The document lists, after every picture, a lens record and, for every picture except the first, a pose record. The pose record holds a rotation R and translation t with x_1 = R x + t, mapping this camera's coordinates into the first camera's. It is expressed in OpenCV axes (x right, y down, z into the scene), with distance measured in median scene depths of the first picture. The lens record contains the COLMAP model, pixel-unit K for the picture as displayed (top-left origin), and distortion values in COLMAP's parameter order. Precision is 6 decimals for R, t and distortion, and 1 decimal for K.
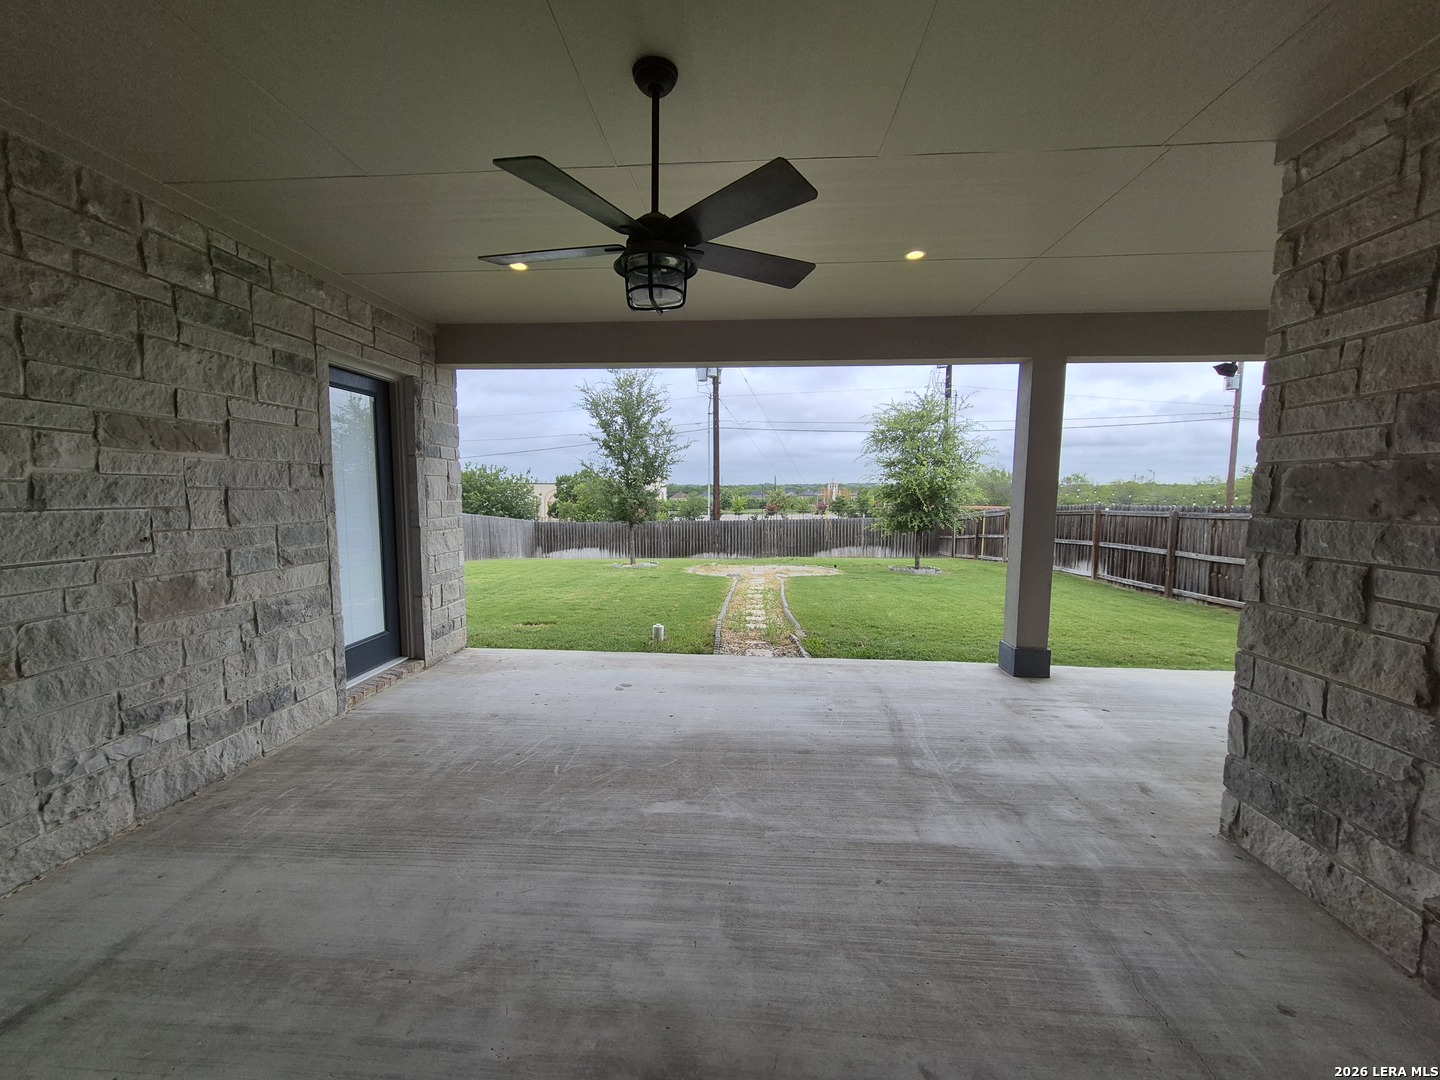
lens RADIAL K [[565.9, 0, 711.0], [0, 565.9, 546.5], [0, 0, 1]] dist [0.002385, -0.002672]
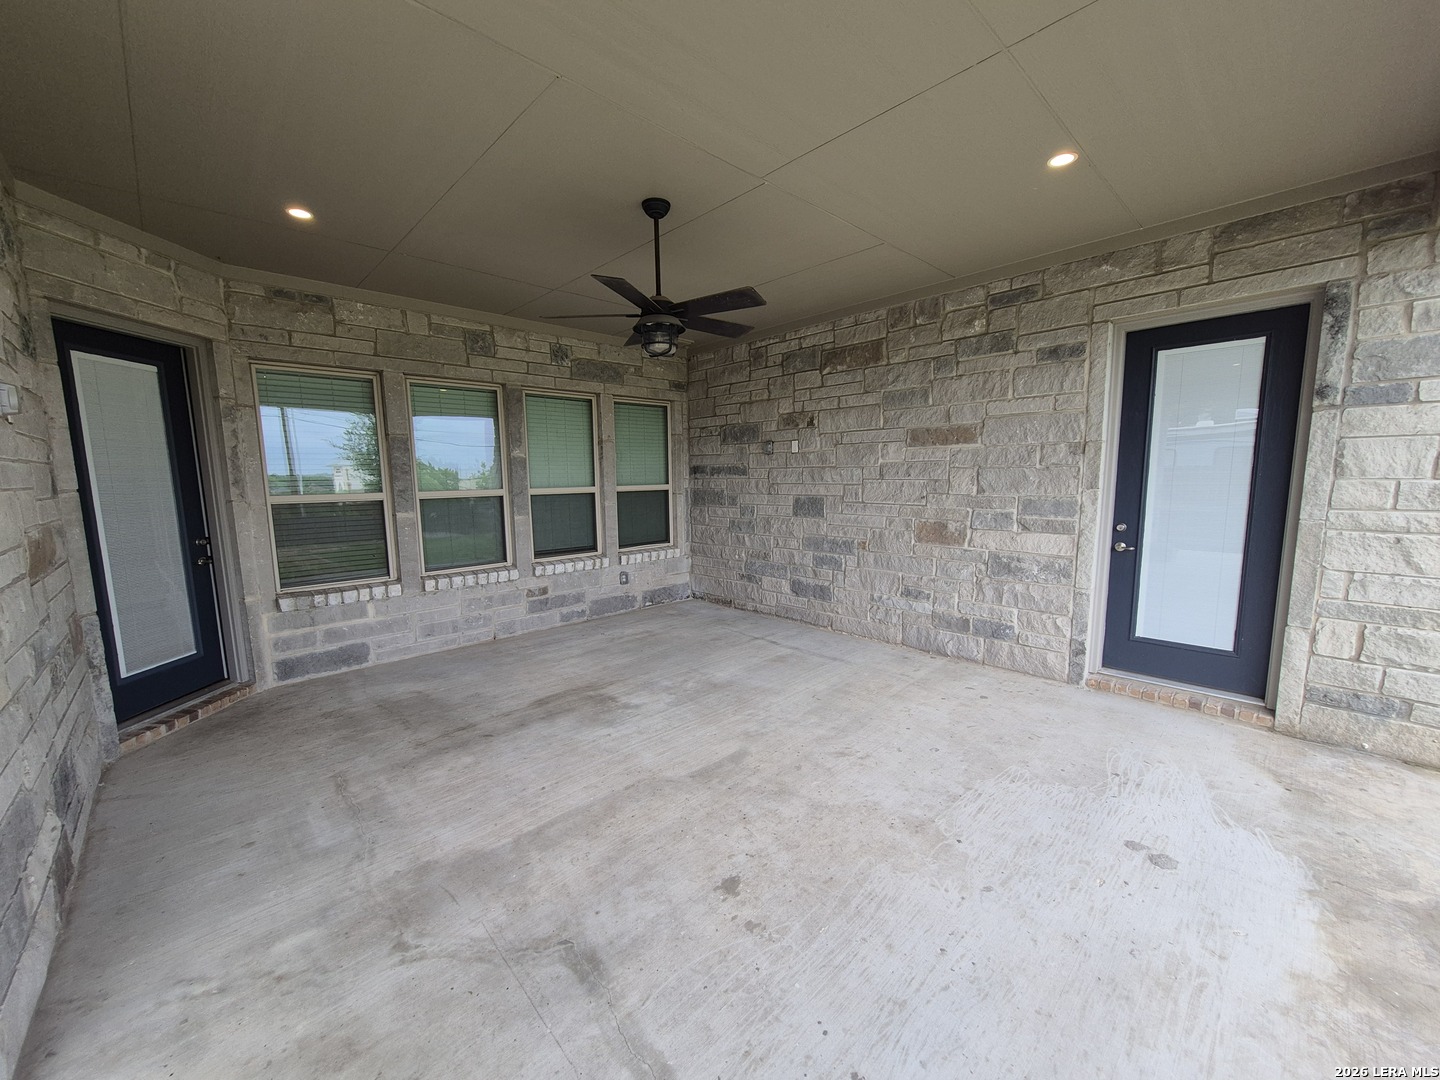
lens RADIAL K [[565.9, 0, 711.0], [0, 565.9, 546.5], [0, 0, 1]] dist [0.002385, -0.002672]
pose [[-0.680399, 0.102176, -0.725684, 0.625755], [-0.058156, 0.979582, 0.192452, -0.134663], [0.730531, 0.173147, -0.660564, 1.400020]]
